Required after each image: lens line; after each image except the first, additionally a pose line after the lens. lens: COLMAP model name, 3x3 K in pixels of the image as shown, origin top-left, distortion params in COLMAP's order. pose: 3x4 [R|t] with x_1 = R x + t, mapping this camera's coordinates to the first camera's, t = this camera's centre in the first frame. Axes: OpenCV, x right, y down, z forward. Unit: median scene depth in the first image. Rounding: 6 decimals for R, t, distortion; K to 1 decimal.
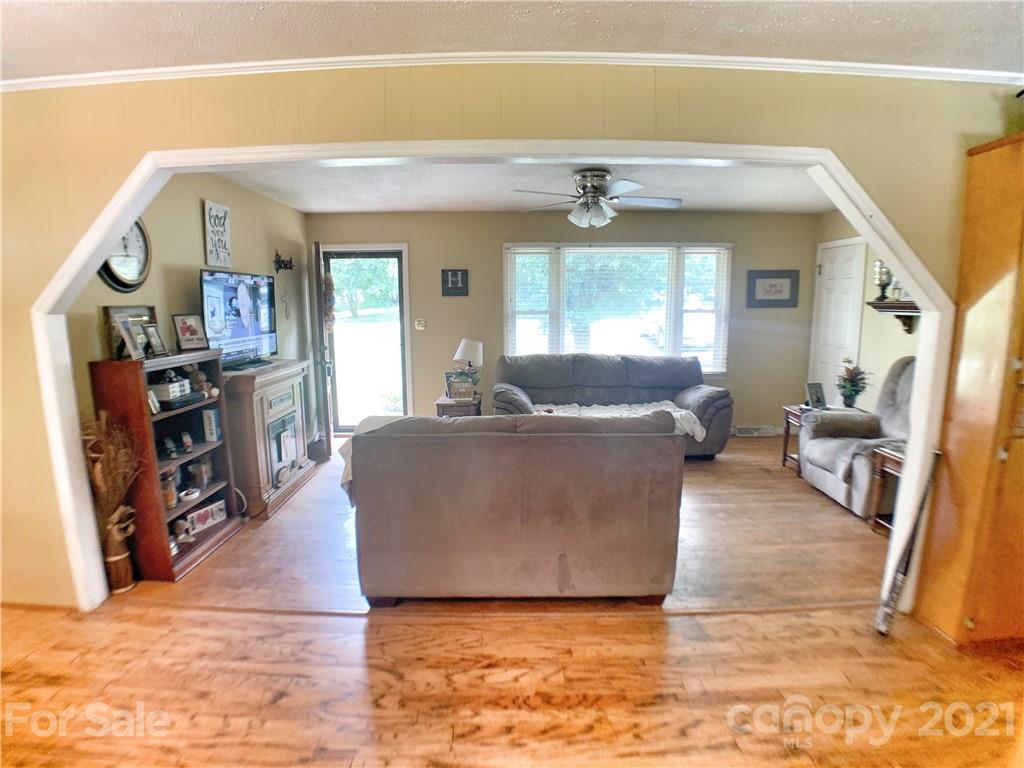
lens RADIAL K [[536.2, 0, 512.0], [0, 536.2, 396.7], [0, 0, 1]] dist [-0.087283, 0.011752]
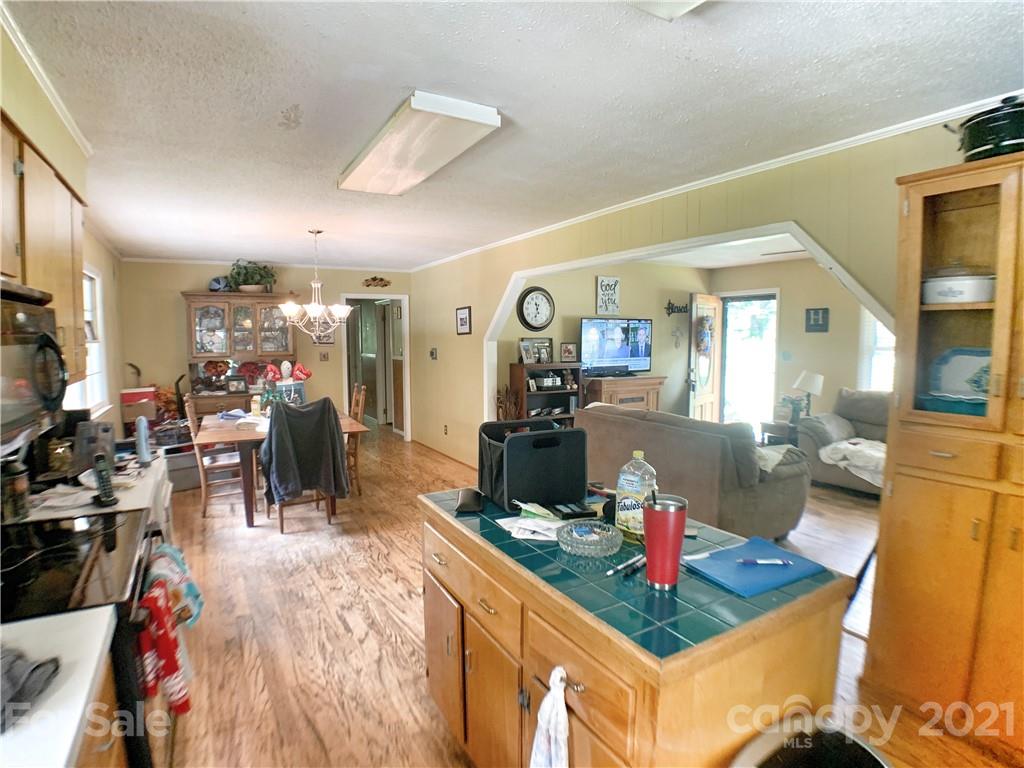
lens RADIAL K [[536.2, 0, 512.0], [0, 536.2, 396.7], [0, 0, 1]] dist [-0.087283, 0.011752]
pose [[0.510611, 0.096079, -0.854427, 0.743201], [-0.143538, 0.989317, 0.025468, 0.008350], [0.847746, 0.109638, 0.518947, -0.108504]]
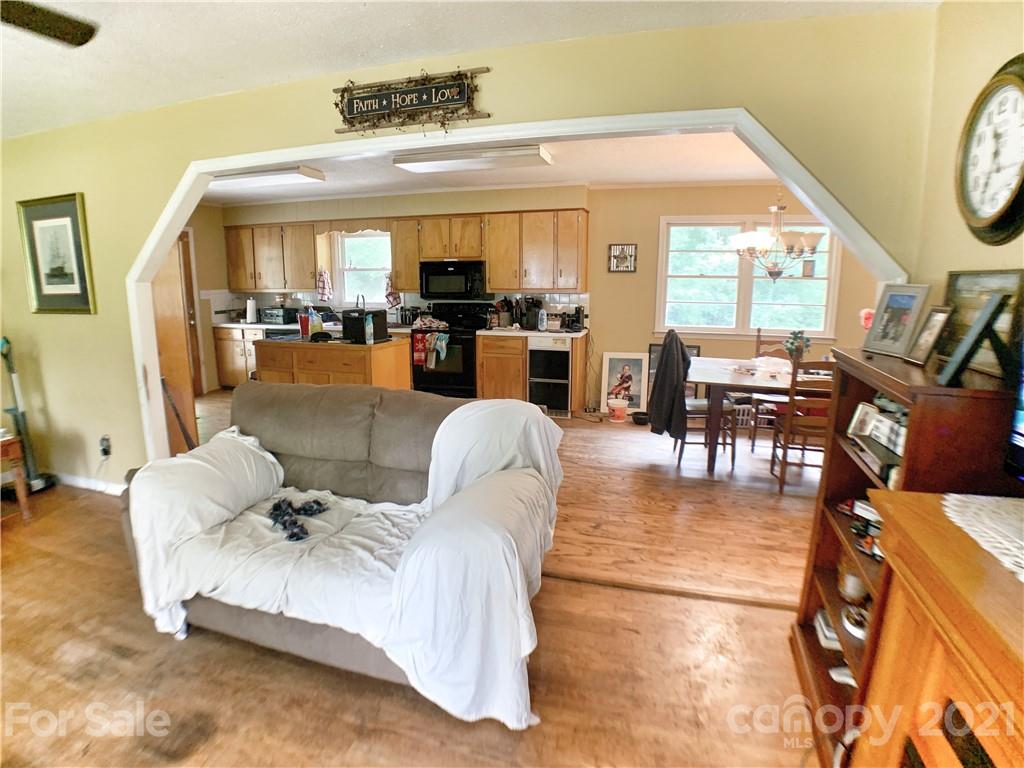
lens RADIAL K [[547.1, 0, 493.4], [0, 547.1, 389.5], [0, 0, 1]] dist [-0.092565, 0.014213]
pose [[-0.943051, -0.061941, 0.326830, -0.332477], [0.058782, 0.936018, 0.347009, -0.196598], [-0.327413, 0.346459, -0.879072, 1.193813]]
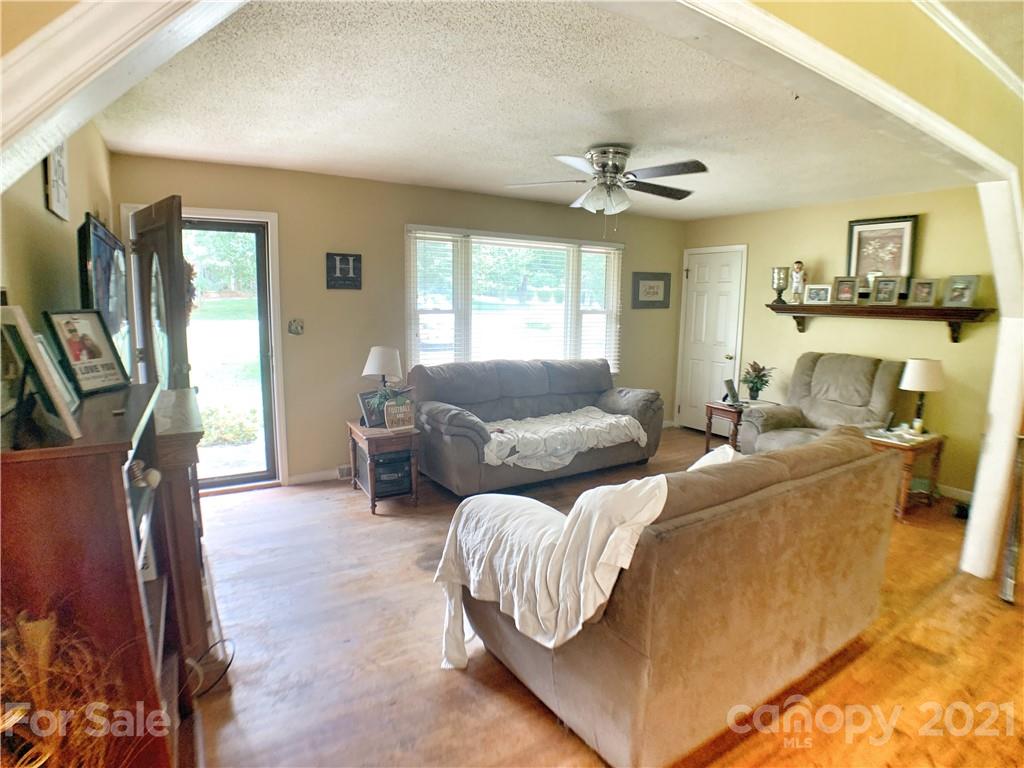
lens RADIAL K [[532.1, 0, 512.0], [0, 532.1, 384.0], [0, 0, 1]] dist [-0.082157, -0.000561]
pose [[0.851321, -0.060467, 0.521150, -0.441775], [0.070589, 0.997505, 0.000426, -0.059285], [-0.519876, 0.036424, 0.853465, 0.377030]]
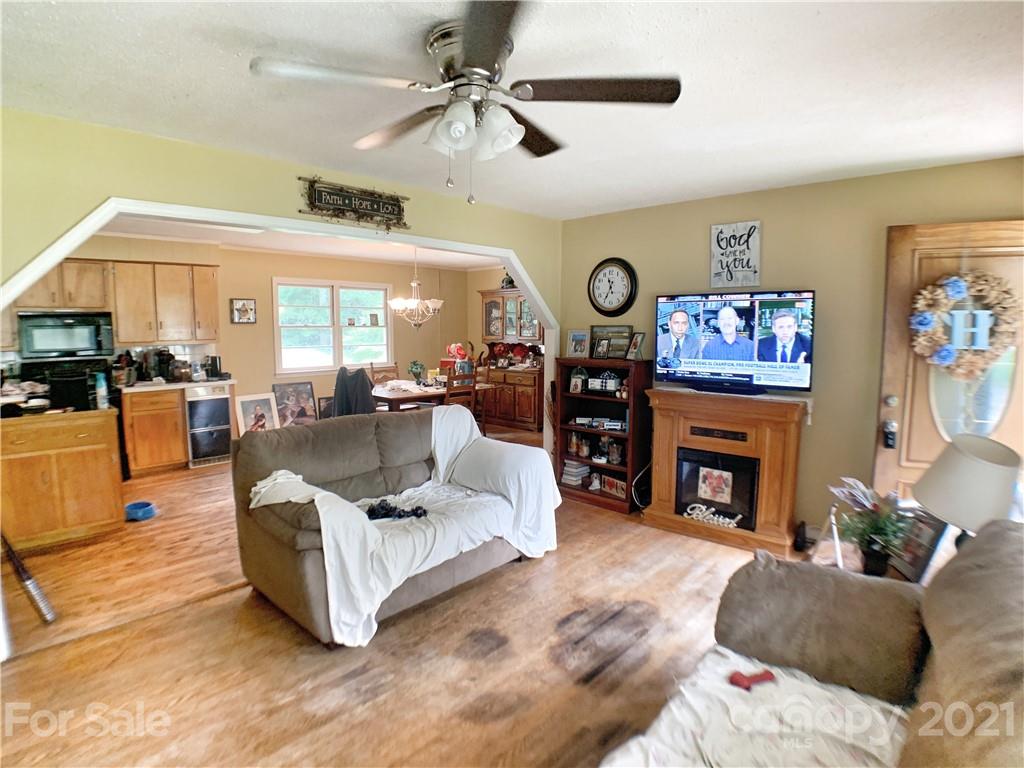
lens RADIAL K [[559.9, 0, 512.0], [0, 559.9, 384.0], [0, 0, 1]] dist [-0.071312, -0.000103]
pose [[-0.686952, 0.079081, -0.722387, 0.485972], [-0.117369, 0.968937, 0.217683, -0.244361], [0.717162, 0.234324, -0.656332, 1.395952]]
